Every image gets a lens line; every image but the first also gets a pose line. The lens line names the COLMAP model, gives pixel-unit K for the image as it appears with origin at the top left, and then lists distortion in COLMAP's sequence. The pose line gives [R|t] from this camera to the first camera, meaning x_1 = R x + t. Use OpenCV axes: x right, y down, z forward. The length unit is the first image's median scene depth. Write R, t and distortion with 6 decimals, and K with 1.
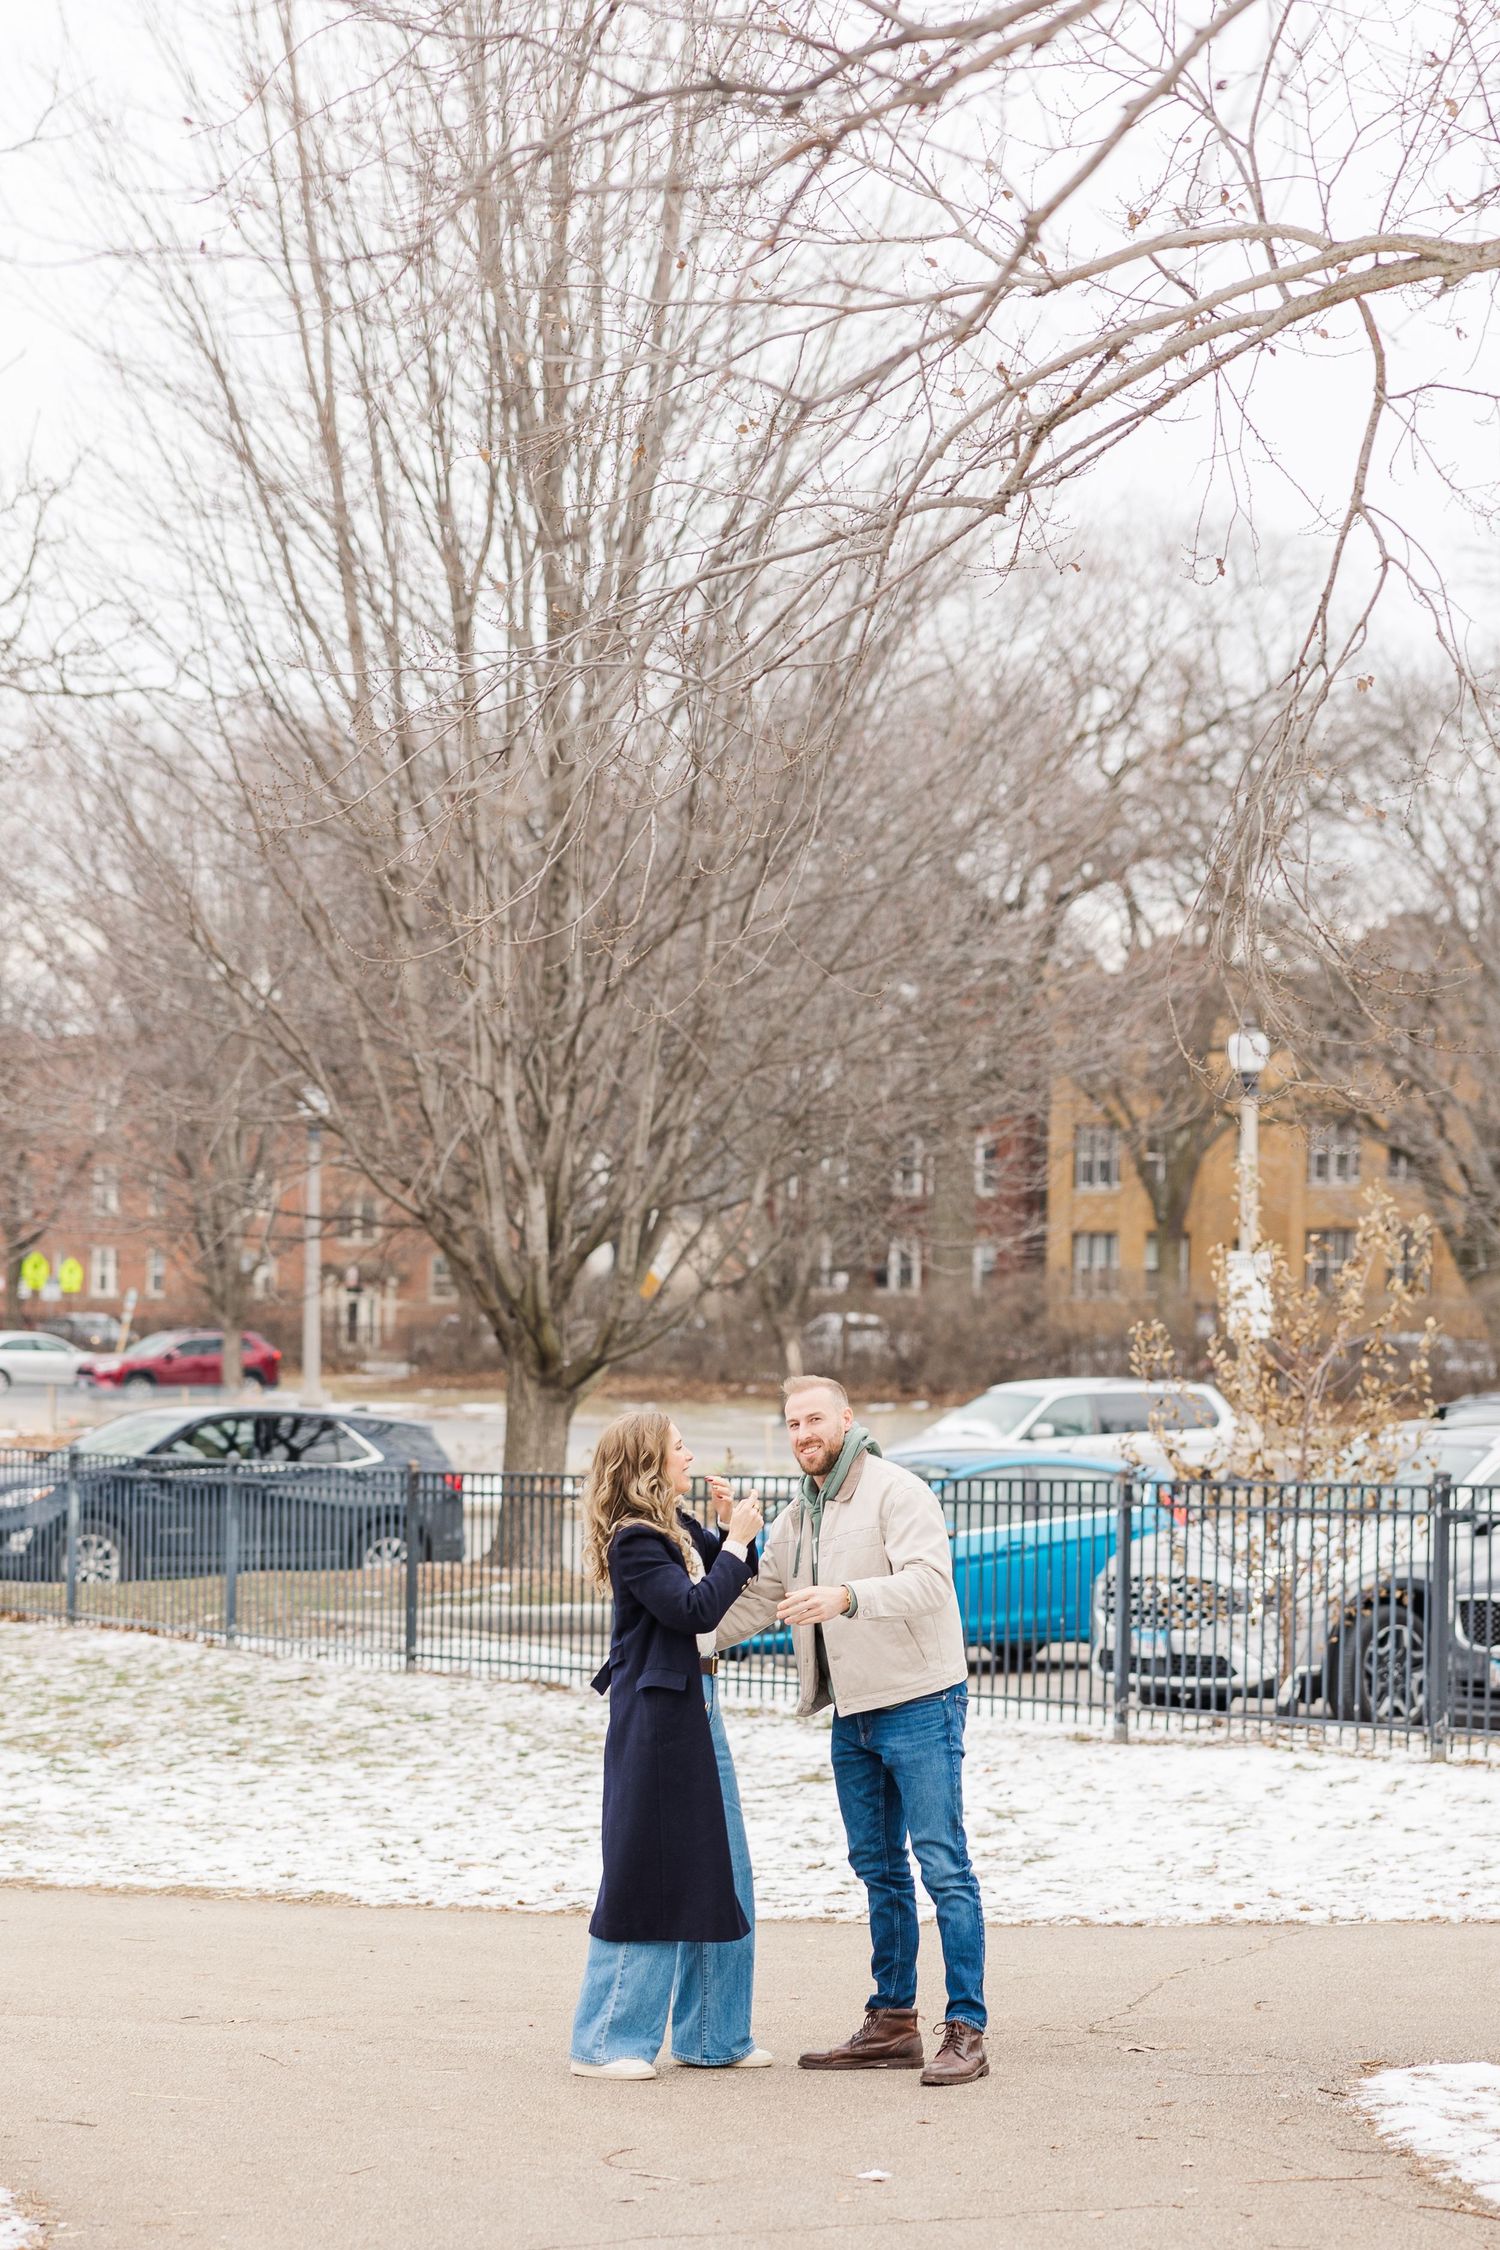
lens RADIAL K [[5238.3, 0, 663.0], [0, 5238.3, 1129.3], [0, 0, 1]] dist [-0.037375, 0.278681]
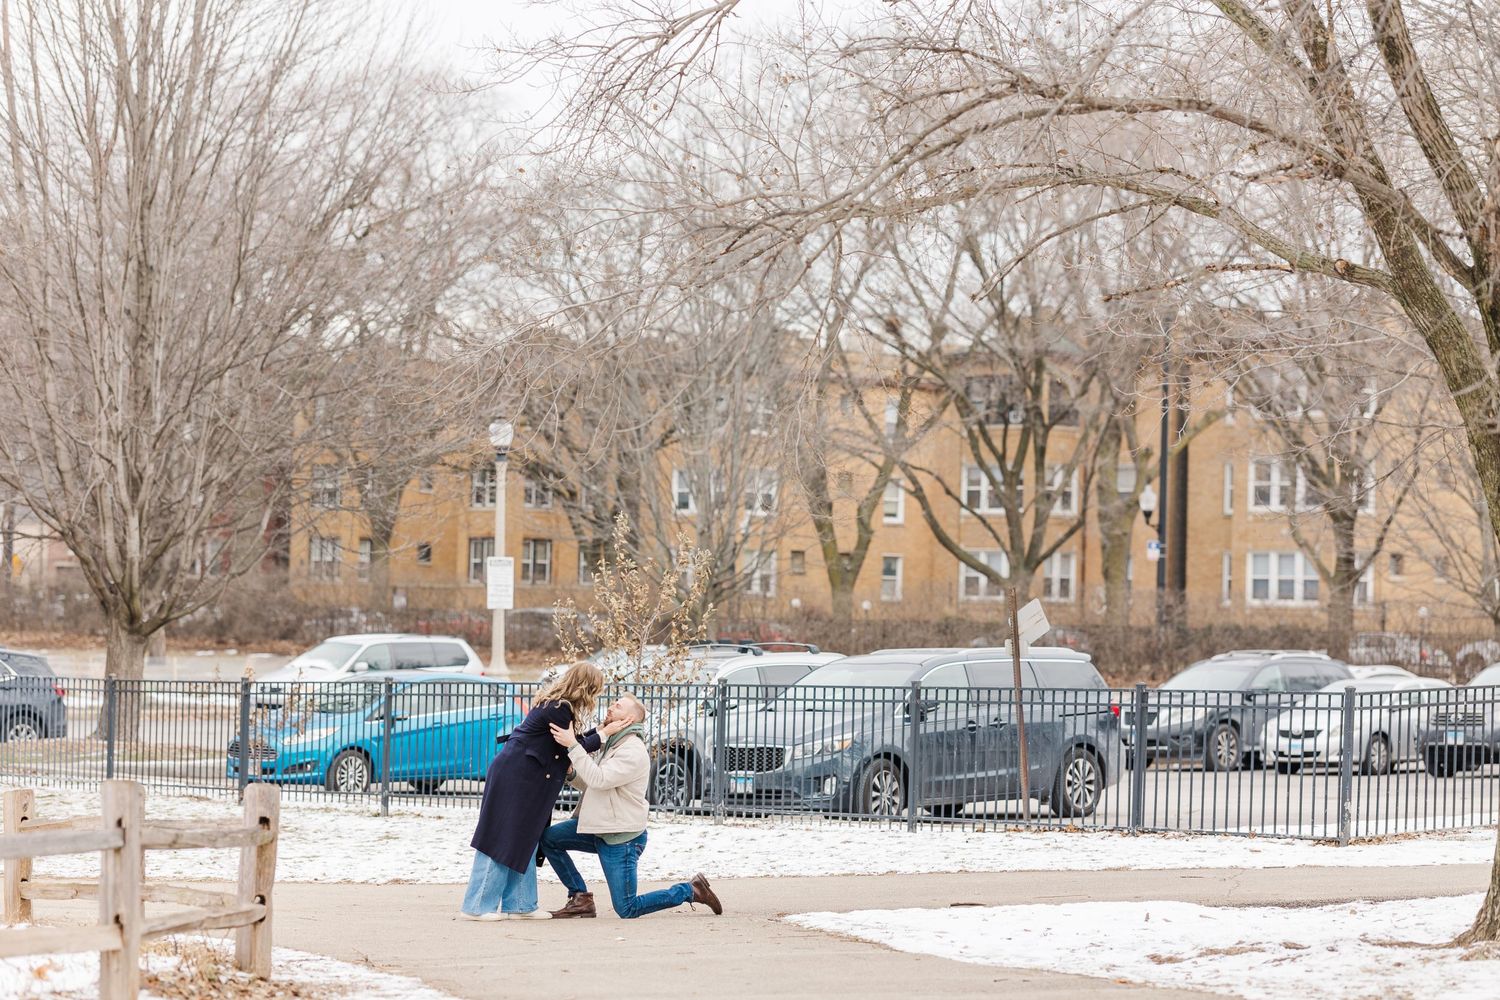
lens RADIAL K [[3524.8, 0, 750.0], [0, 3524.8, 500.0], [0, 0, 1]] dist [0.001393, -0.051240]
pose [[0.979607, 0.015860, 0.200294, -0.057482], [-0.017637, 0.999819, 0.007089, -0.006072], [-0.200145, -0.010477, 0.979710, -0.161722]]
